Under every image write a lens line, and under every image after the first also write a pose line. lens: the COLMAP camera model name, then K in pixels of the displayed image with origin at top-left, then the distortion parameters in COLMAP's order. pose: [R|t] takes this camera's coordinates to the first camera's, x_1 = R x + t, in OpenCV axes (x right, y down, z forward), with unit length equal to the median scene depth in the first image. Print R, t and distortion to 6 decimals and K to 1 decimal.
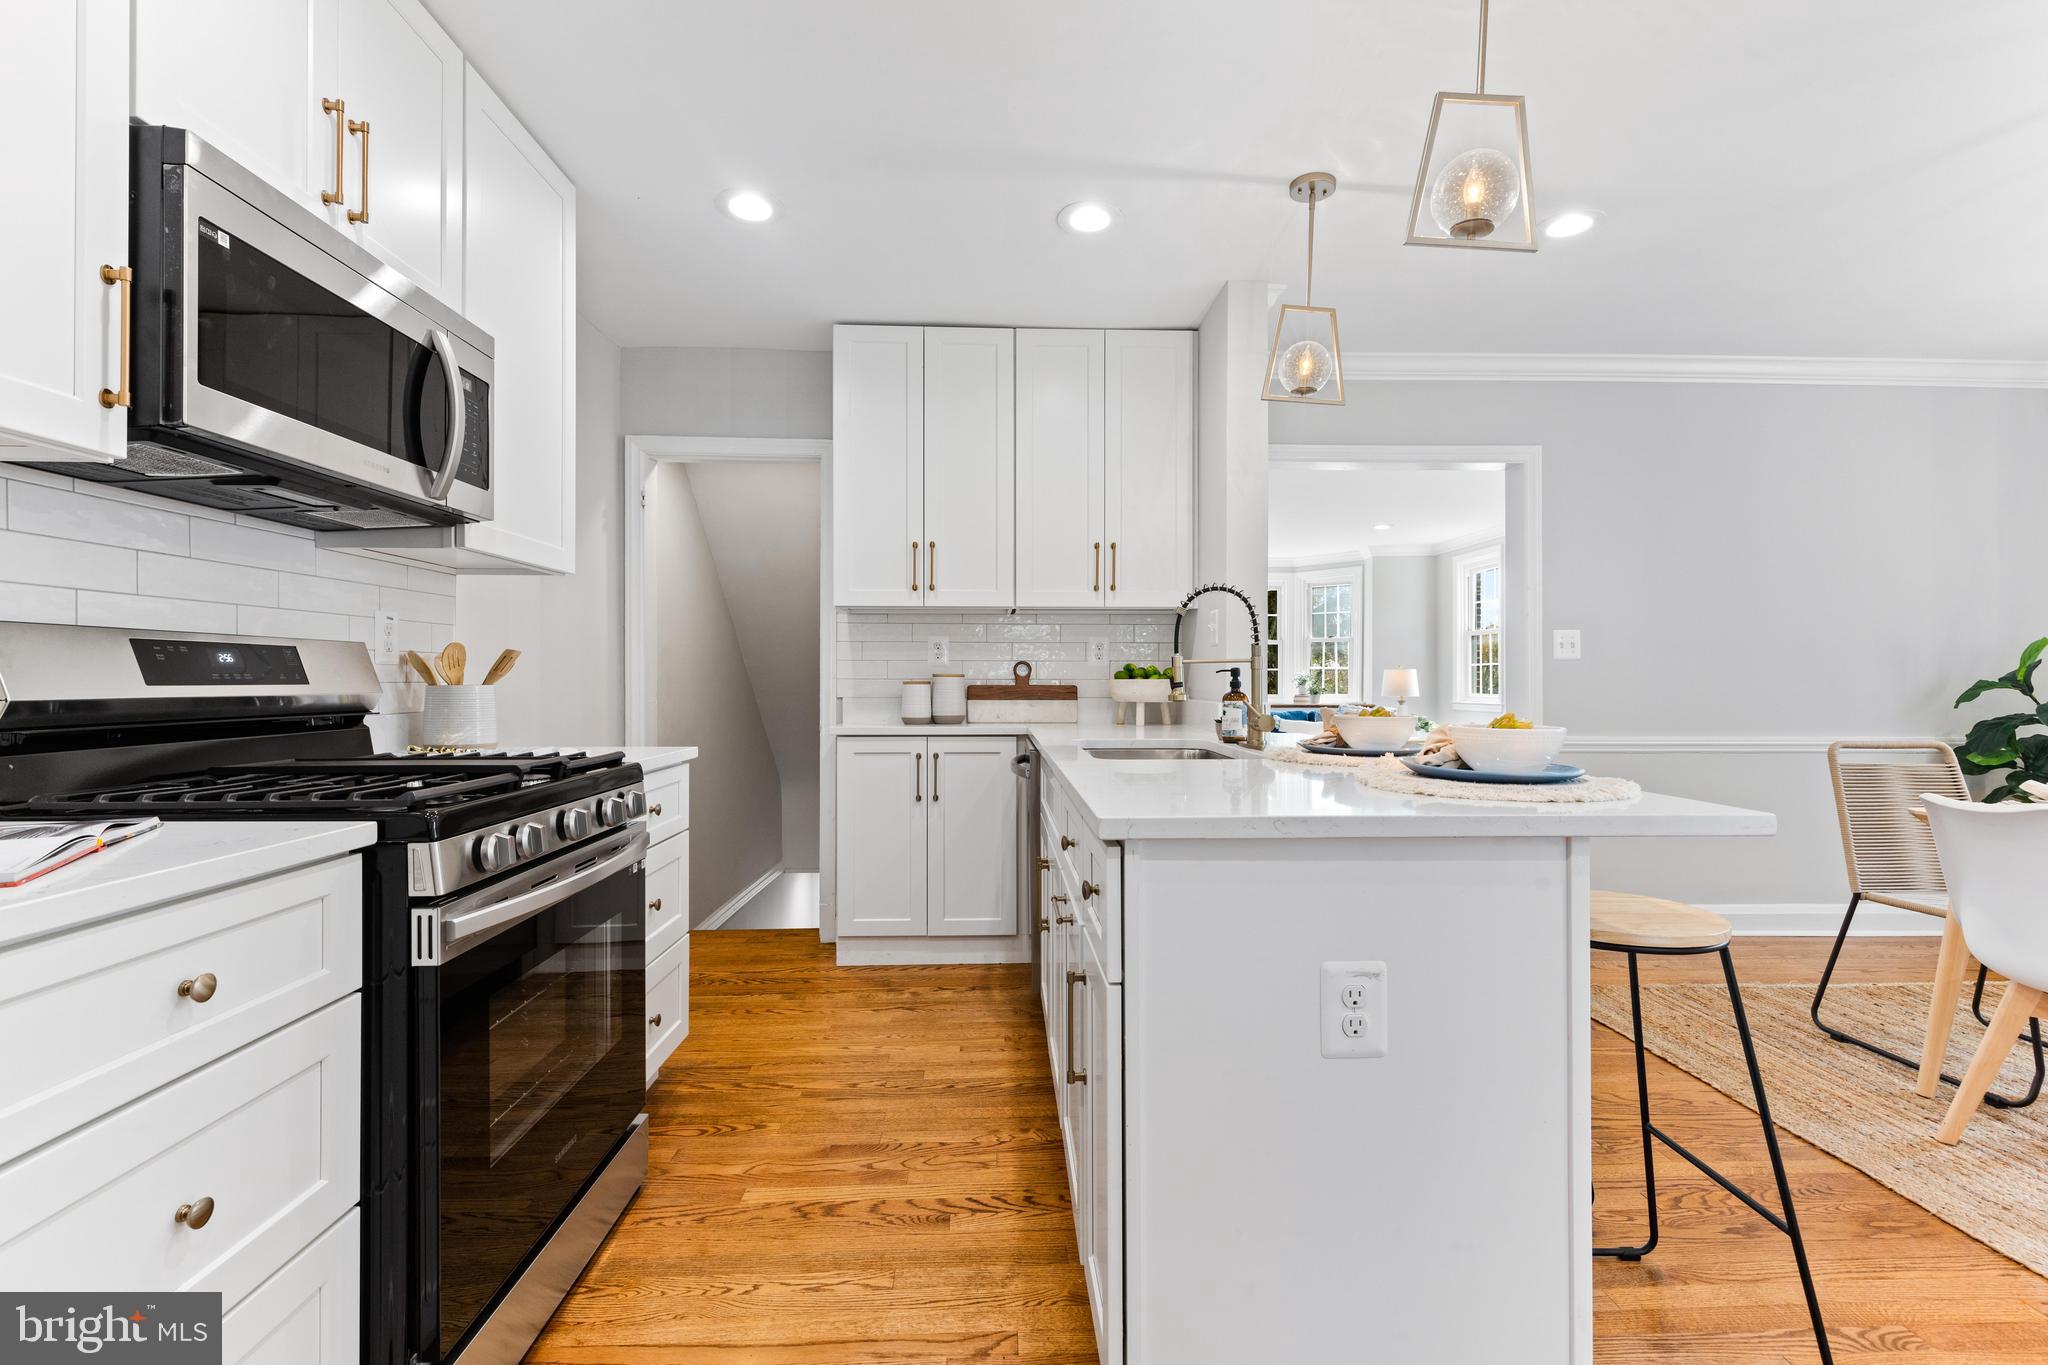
lens RADIAL K [[920.7, 0, 1027.9], [0, 920.7, 675.3], [0, 0, 1]] dist [0.006648, -0.001964]
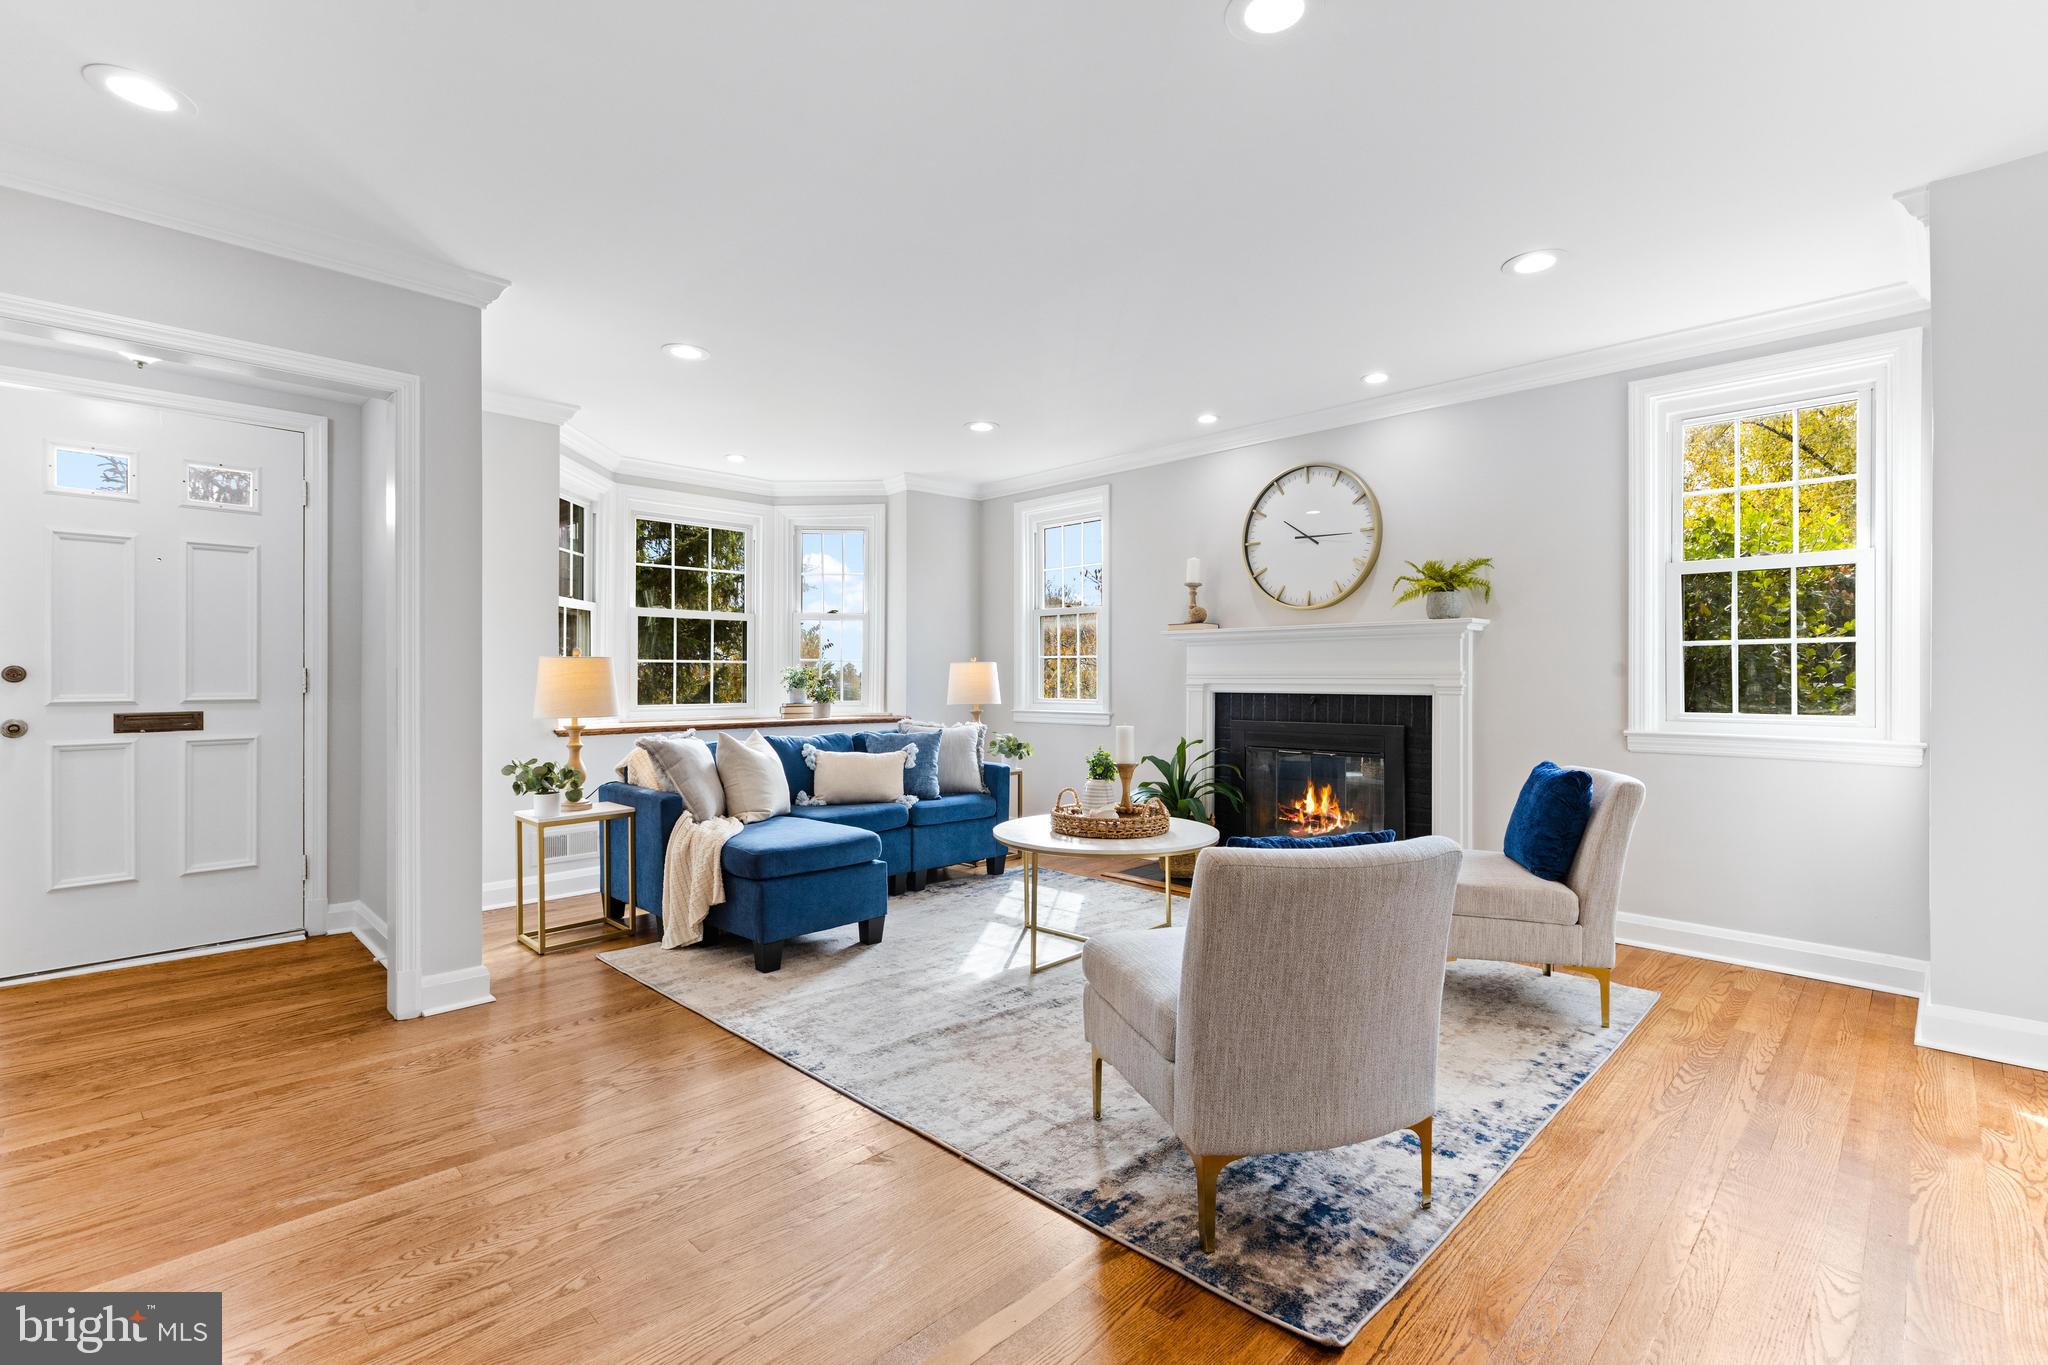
lens RADIAL K [[920.7, 0, 1035.7], [0, 920.7, 673.2], [0, 0, 1]] dist [0.006648, -0.001964]
pose [[0.736056, 0.001986, 0.676918, -0.003674], [-0.001543, 0.999998, -0.001256, 0.006707], [-0.676919, -0.000120, 0.736057, 1.715076]]
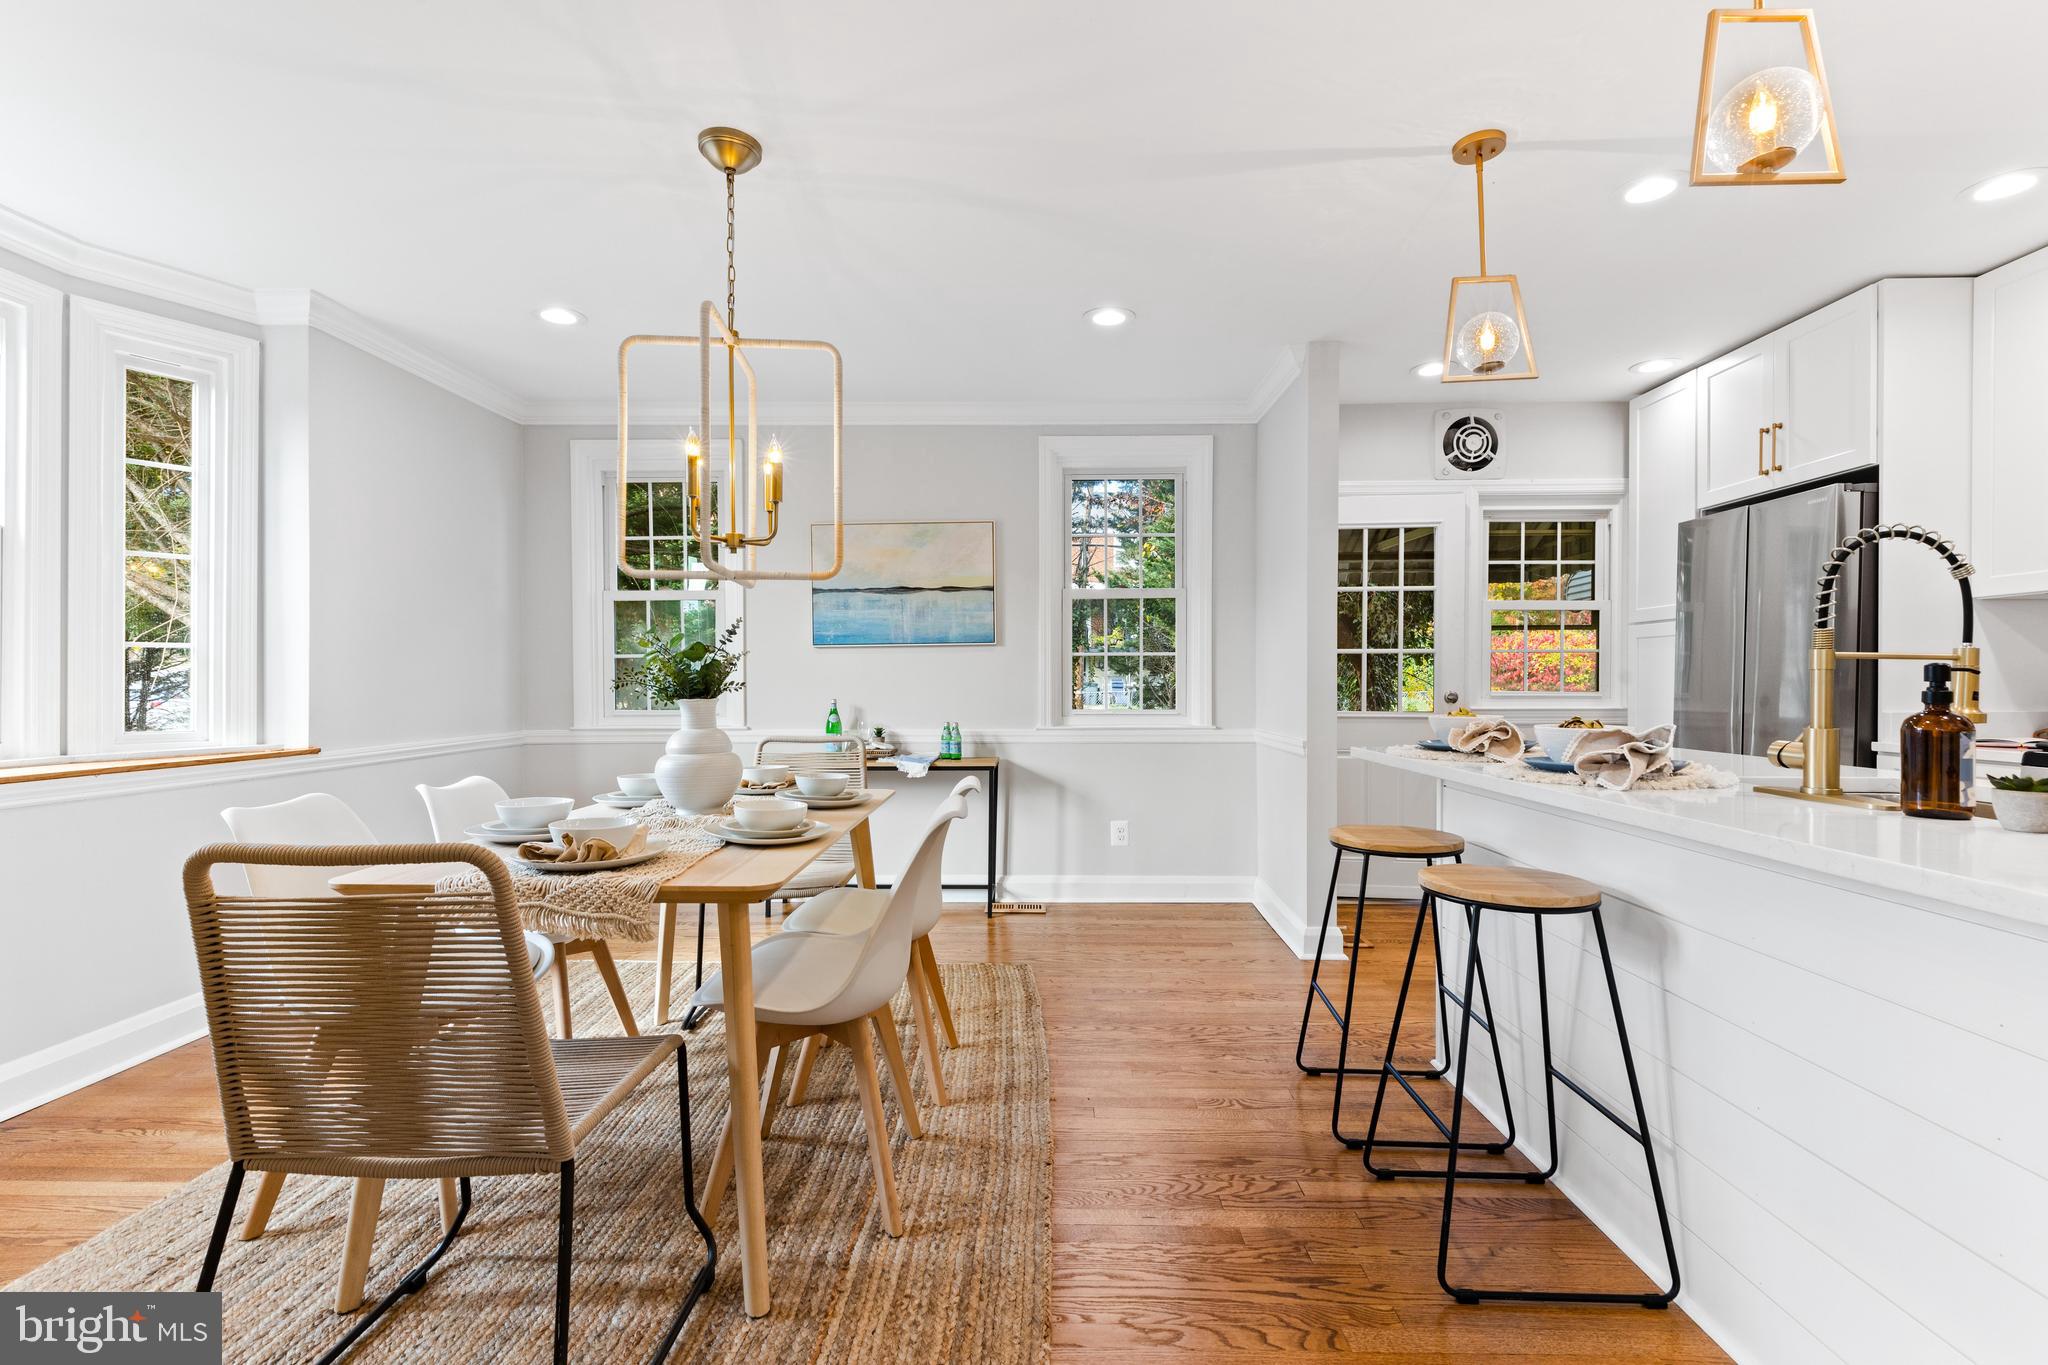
lens RADIAL K [[920.7, 0, 1031.2], [0, 920.7, 692.0], [0, 0, 1]] dist [0.006648, -0.001964]
pose [[-0.998293, -0.001195, 0.058394, 0.704588], [-0.000883, 0.999985, 0.005369, 0.005097], [-0.058400, 0.005308, -0.998279, 1.574272]]
